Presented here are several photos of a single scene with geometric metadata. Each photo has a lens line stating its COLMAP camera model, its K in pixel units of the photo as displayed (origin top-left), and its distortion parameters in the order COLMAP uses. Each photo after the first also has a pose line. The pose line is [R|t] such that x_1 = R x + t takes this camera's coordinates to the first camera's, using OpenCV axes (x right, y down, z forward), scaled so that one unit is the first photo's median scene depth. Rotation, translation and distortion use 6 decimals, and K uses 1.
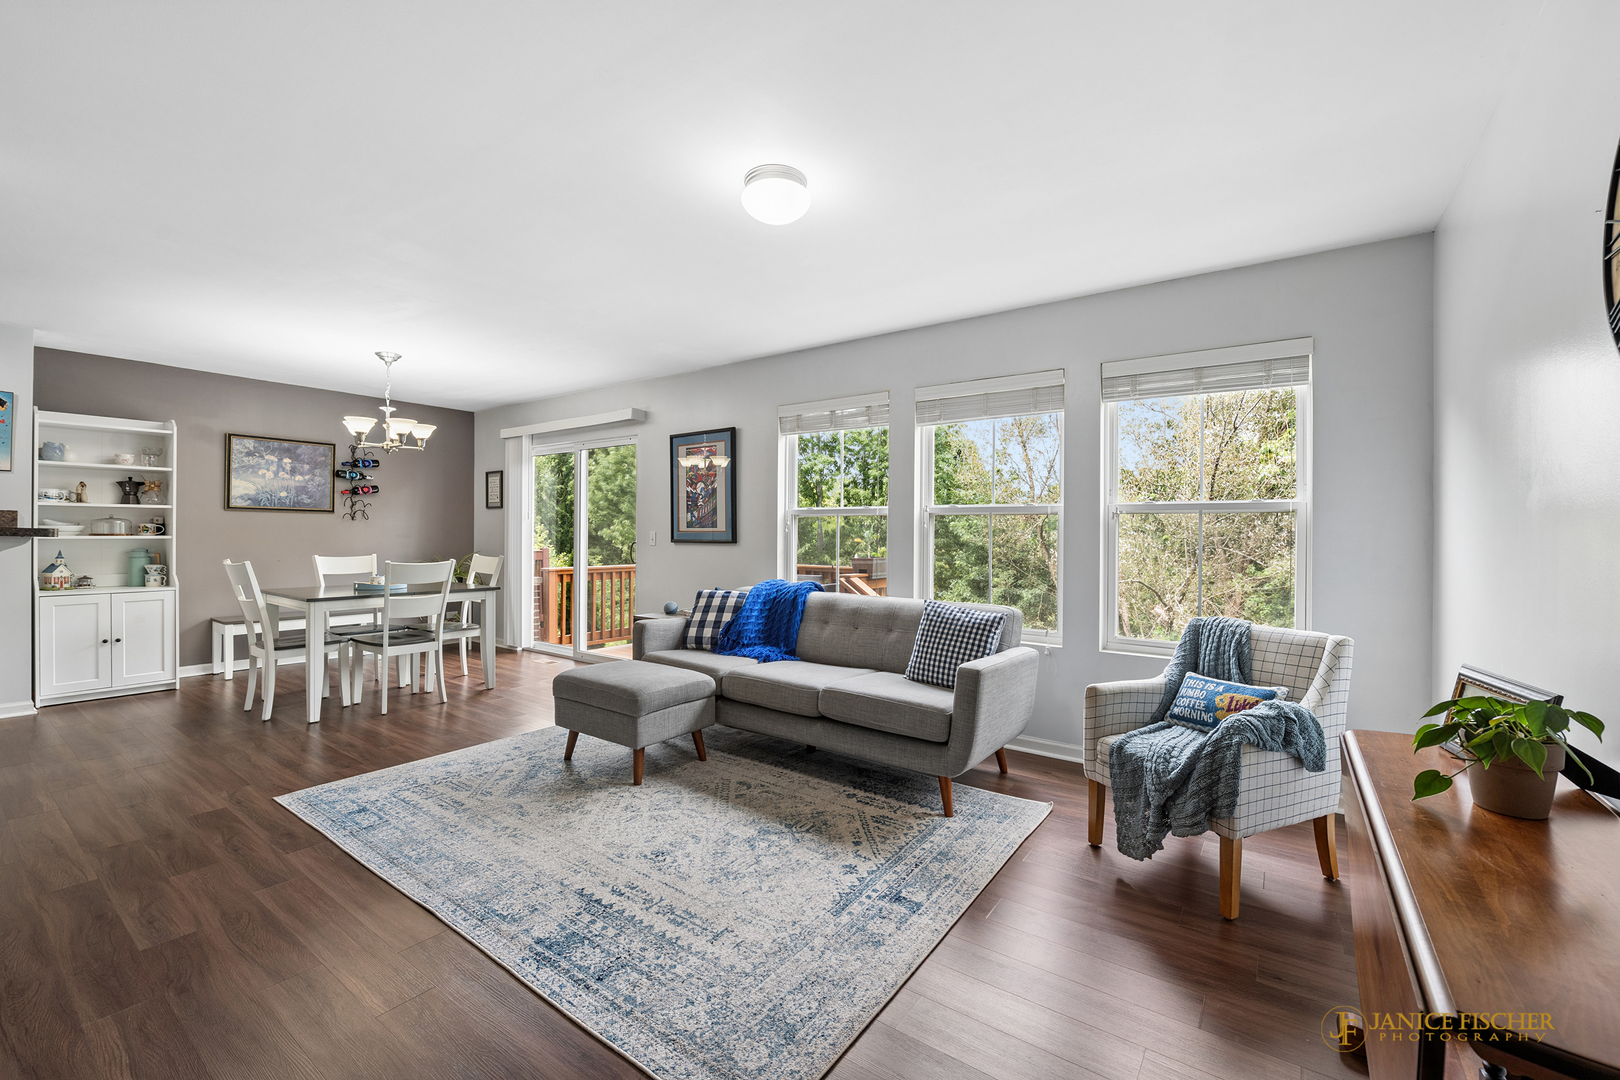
lens RADIAL K [[659.3, 0, 814.7], [0, 659.3, 531.0], [0, 0, 1]] dist [-0.009691, 0.000112]
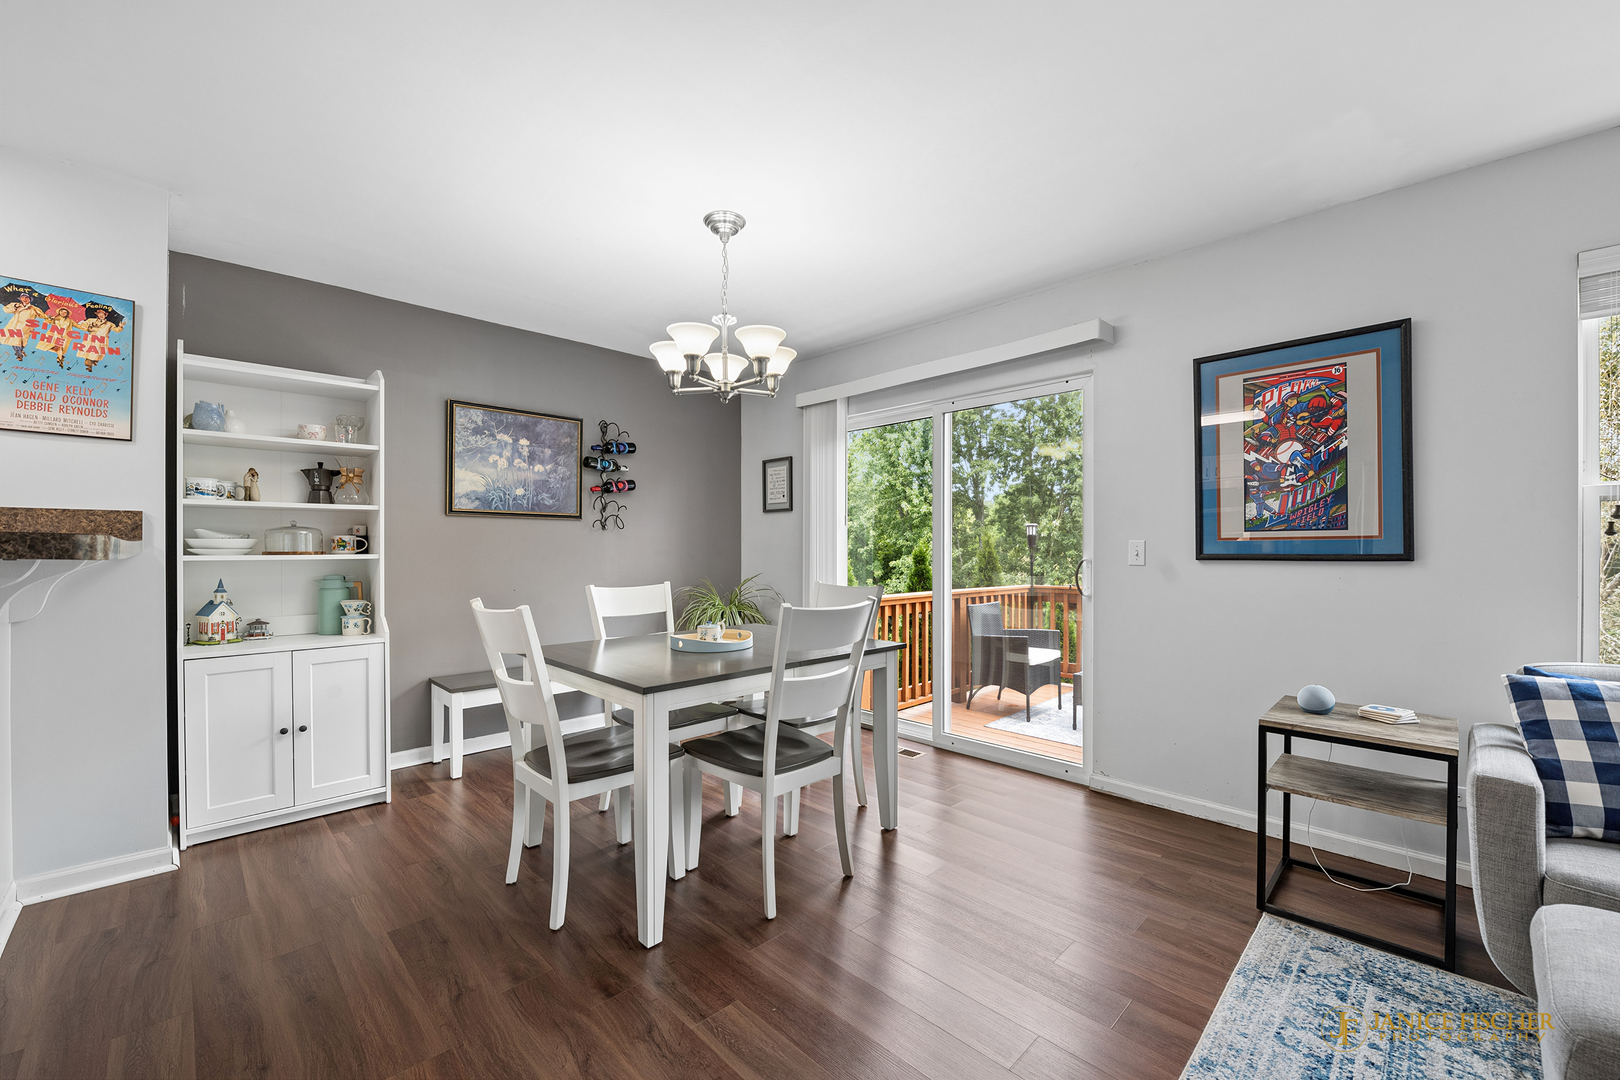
lens RADIAL K [[646.9, 0, 812.7], [0, 646.9, 544.9], [0, 0, 1]] dist [-0.011180, -0.000032]
pose [[0.985173, -0.010171, -0.171261, -0.467025], [0.009760, 0.999947, -0.003238, 0.004473], [0.171285, 0.001519, 0.985220, 0.462173]]
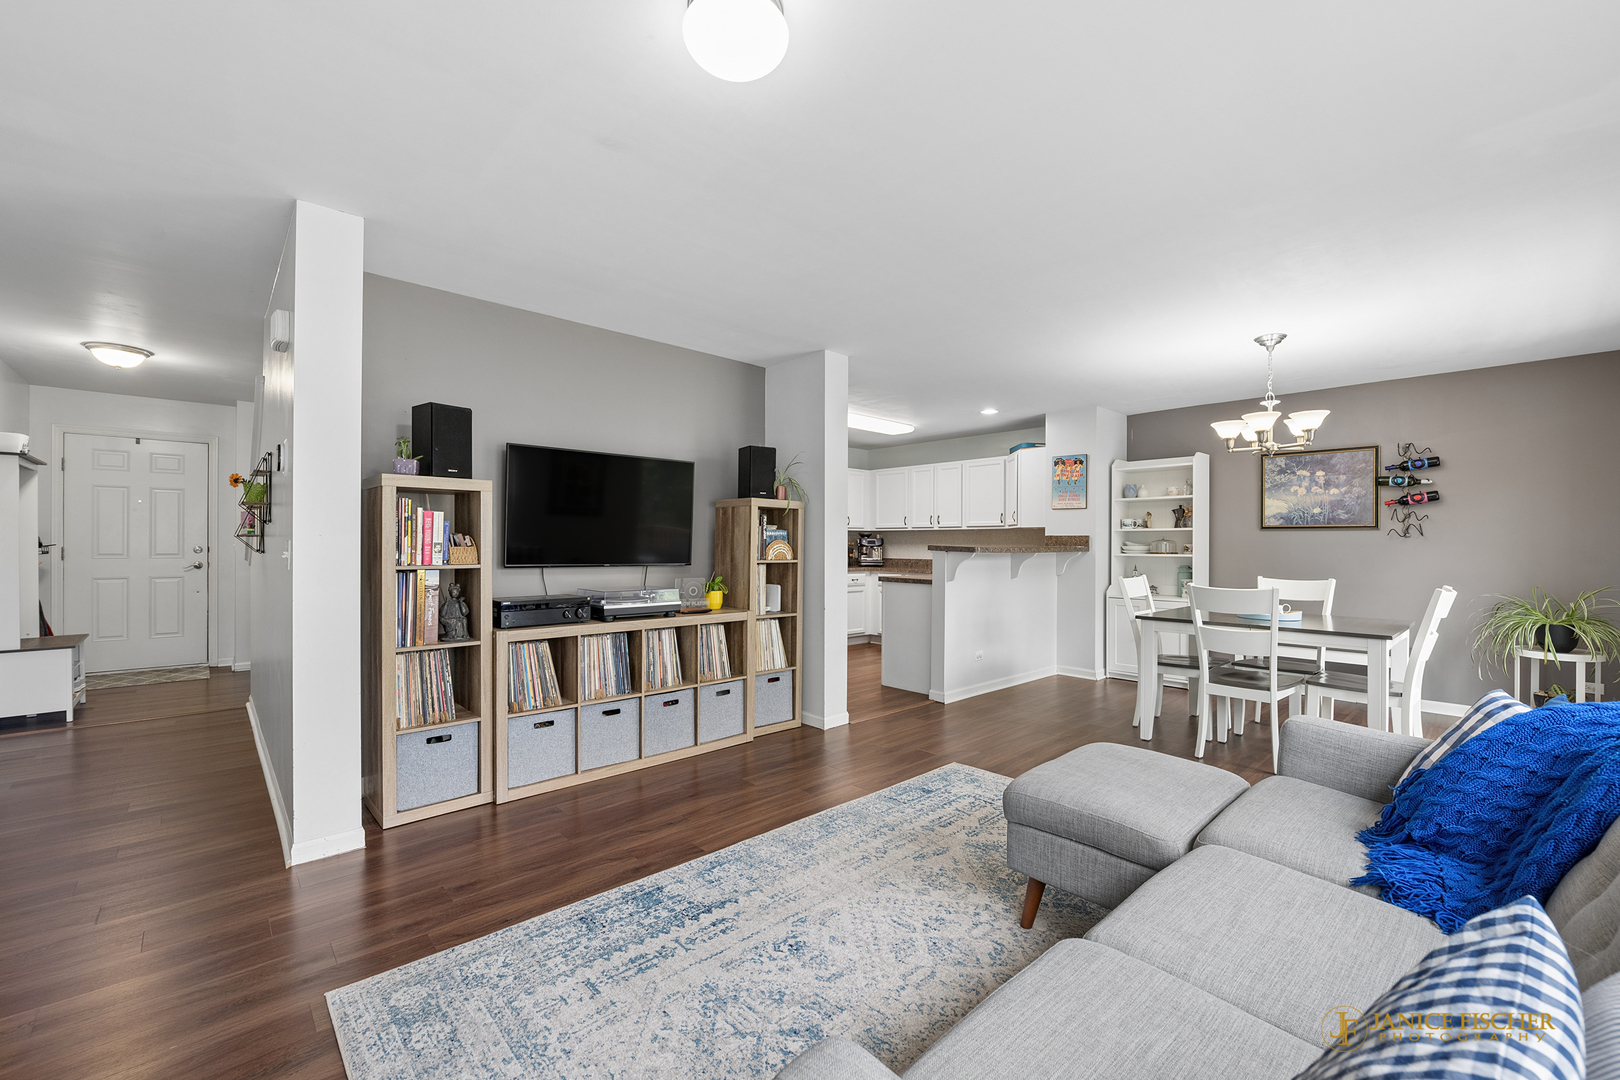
lens RADIAL K [[660.4, 0, 810.2], [0, 660.4, 547.5], [0, 0, 1]] dist [-0.018309, -0.000020]
pose [[-0.197788, -0.005830, -0.980227, 0.262762], [-0.006853, 0.999966, -0.004565, 0.005301], [0.980221, 0.005815, -0.197822, 0.568799]]
